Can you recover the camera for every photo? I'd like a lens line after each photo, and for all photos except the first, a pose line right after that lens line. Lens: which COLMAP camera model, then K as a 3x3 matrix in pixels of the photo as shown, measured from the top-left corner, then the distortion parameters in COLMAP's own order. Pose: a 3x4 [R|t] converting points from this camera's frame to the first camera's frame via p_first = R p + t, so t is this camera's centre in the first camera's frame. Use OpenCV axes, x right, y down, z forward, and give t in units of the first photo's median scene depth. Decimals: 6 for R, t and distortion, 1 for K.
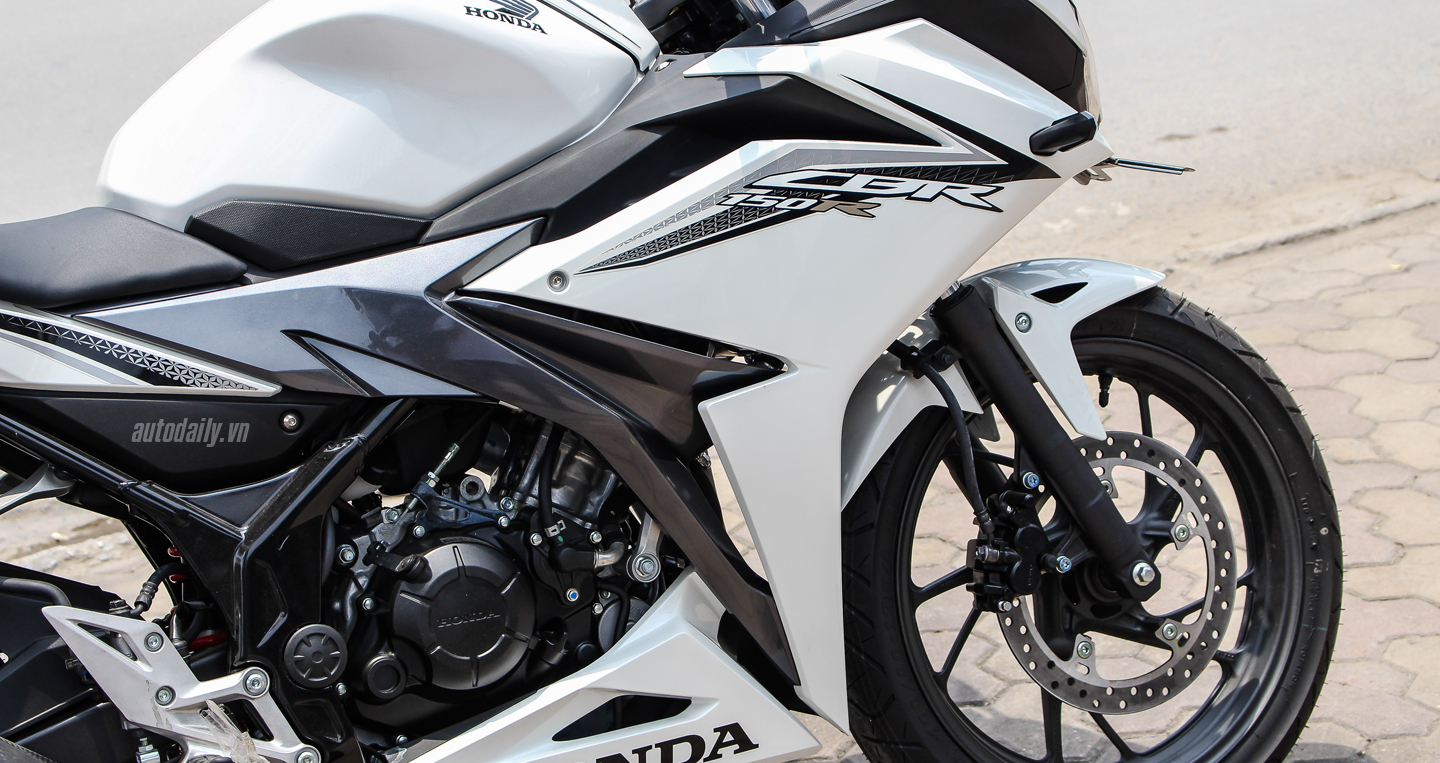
lens RADIAL K [[2922.0, 0, 720.0], [0, 2922.0, 381.5], [0, 0, 1]] dist [0.009865, 0.451024]
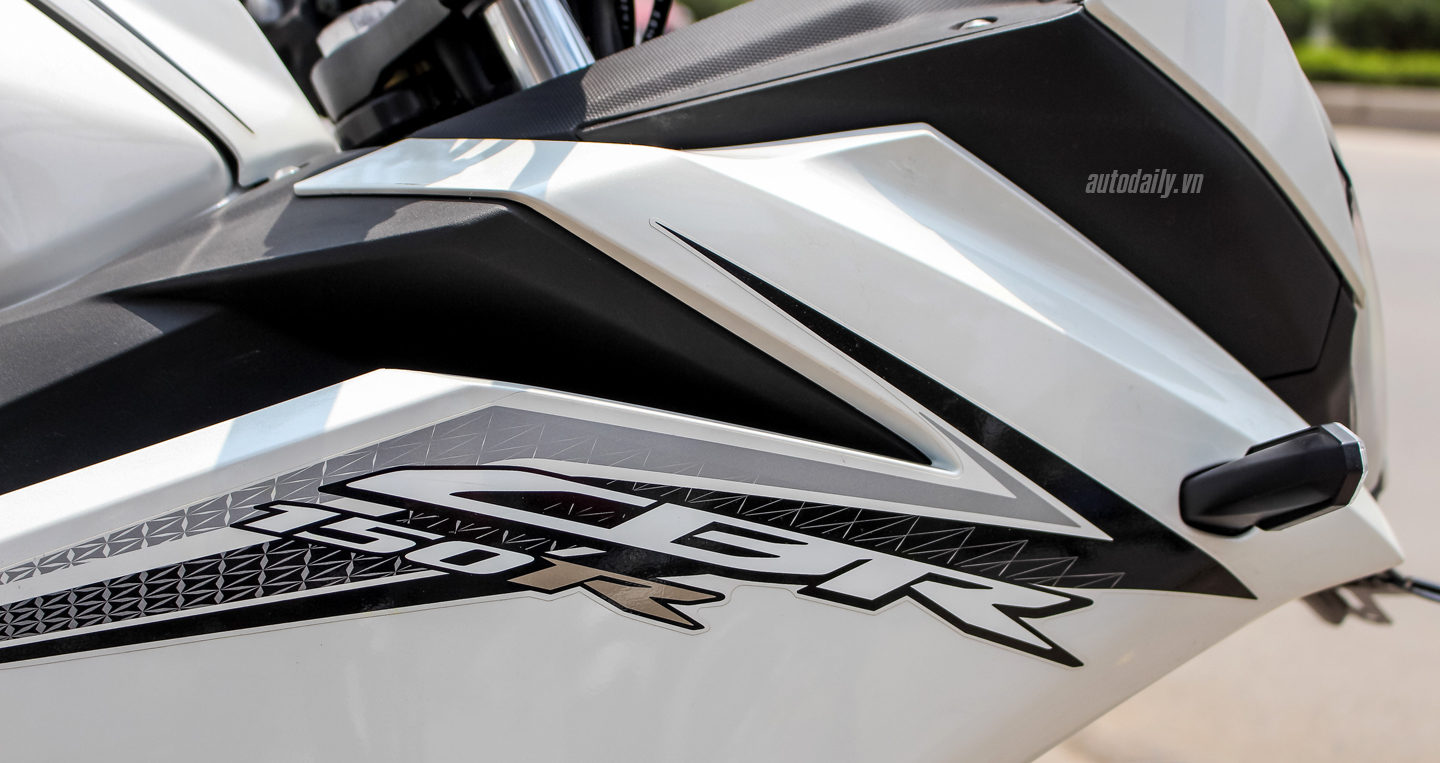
lens RADIAL K [[2349.4, 0, 720.0], [0, 2349.4, 381.5], [0, 0, 1]] dist [-0.036662, -0.042872]
pose [[0.978124, 0.135030, -0.158243, 0.096709], [-0.155525, 0.979866, -0.125197, -0.050349], [0.138152, 0.147069, 0.979431, 0.714961]]
